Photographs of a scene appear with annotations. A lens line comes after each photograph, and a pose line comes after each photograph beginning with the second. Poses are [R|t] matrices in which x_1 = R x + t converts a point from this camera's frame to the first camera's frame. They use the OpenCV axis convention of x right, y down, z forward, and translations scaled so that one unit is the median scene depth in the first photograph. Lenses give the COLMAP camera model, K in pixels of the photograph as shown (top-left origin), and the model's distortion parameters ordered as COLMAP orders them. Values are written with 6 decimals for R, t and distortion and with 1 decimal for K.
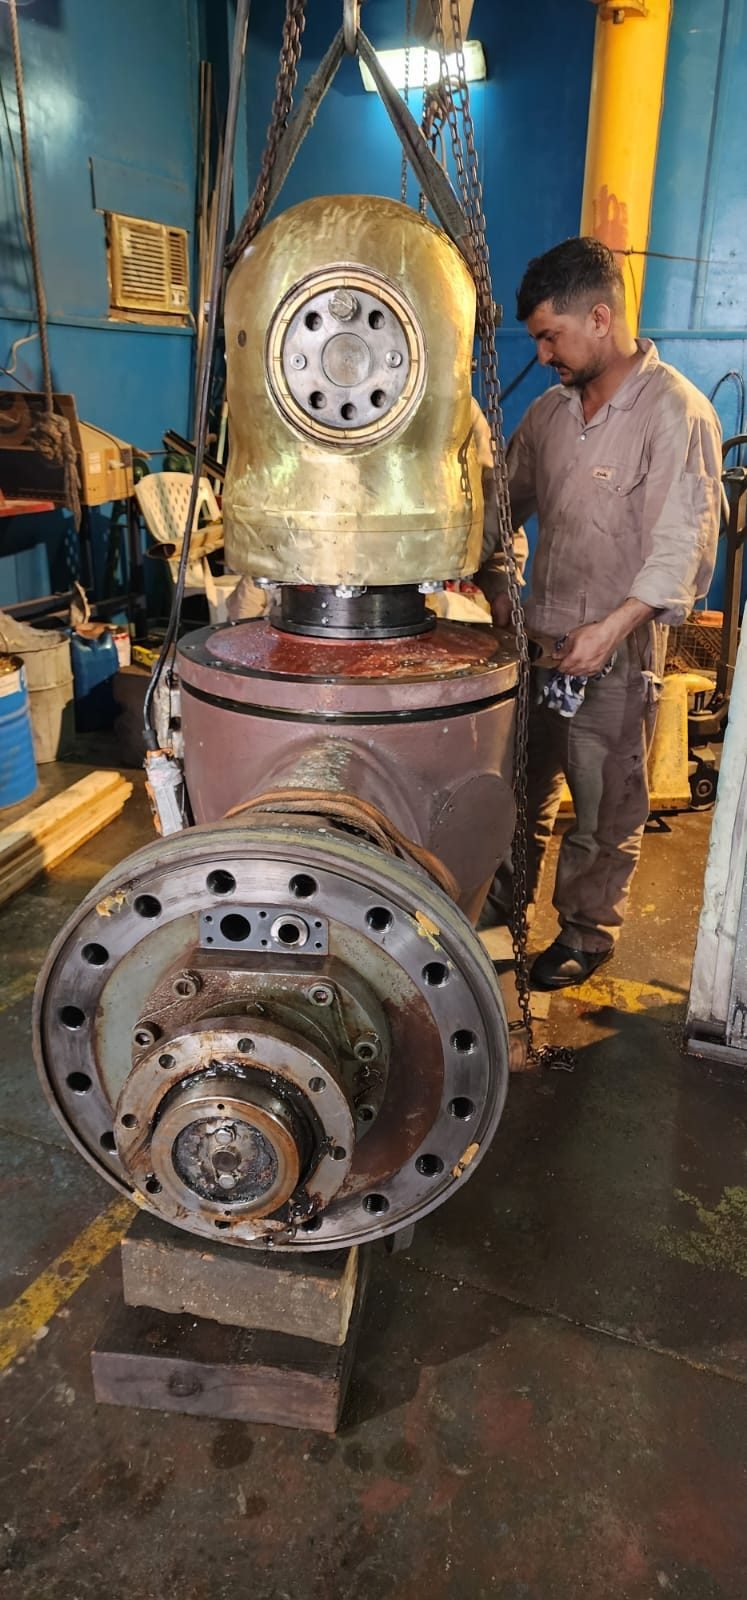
lens RADIAL K [[997.8, 0, 373.5], [0, 997.8, 800.0], [0, 0, 1]] dist [0.031515, -0.041180]
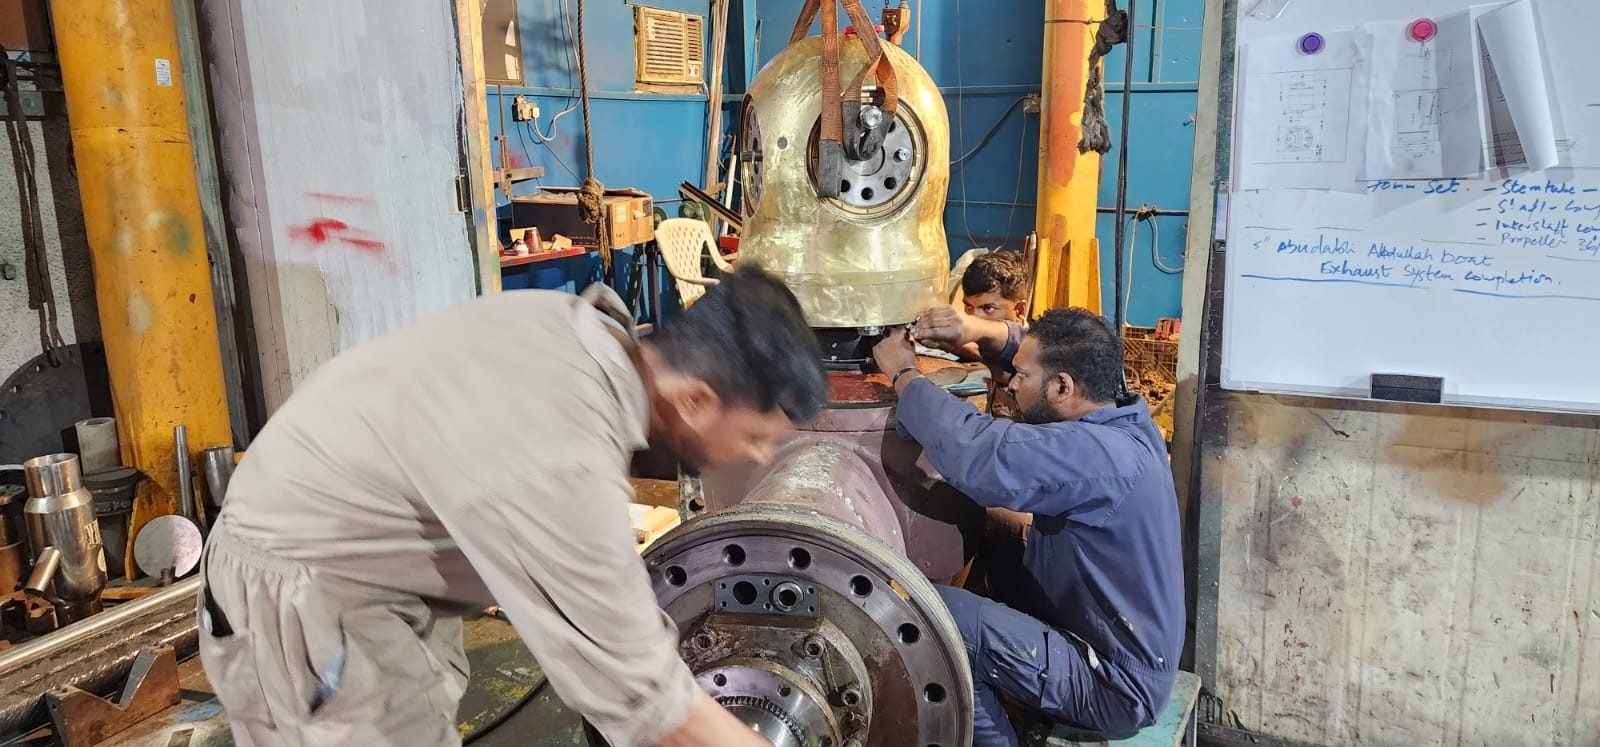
lens RADIAL K [[1002.0, 0, 792.7], [0, 1002.0, 348.0], [0, 0, 1]] dist [0.040739, 0.000064]
pose [[0.996705, -0.013402, -0.080002, 0.010048], [-0.000528, 0.985163, -0.171619, 0.017423], [0.081115, 0.171095, 0.981910, -0.111459]]
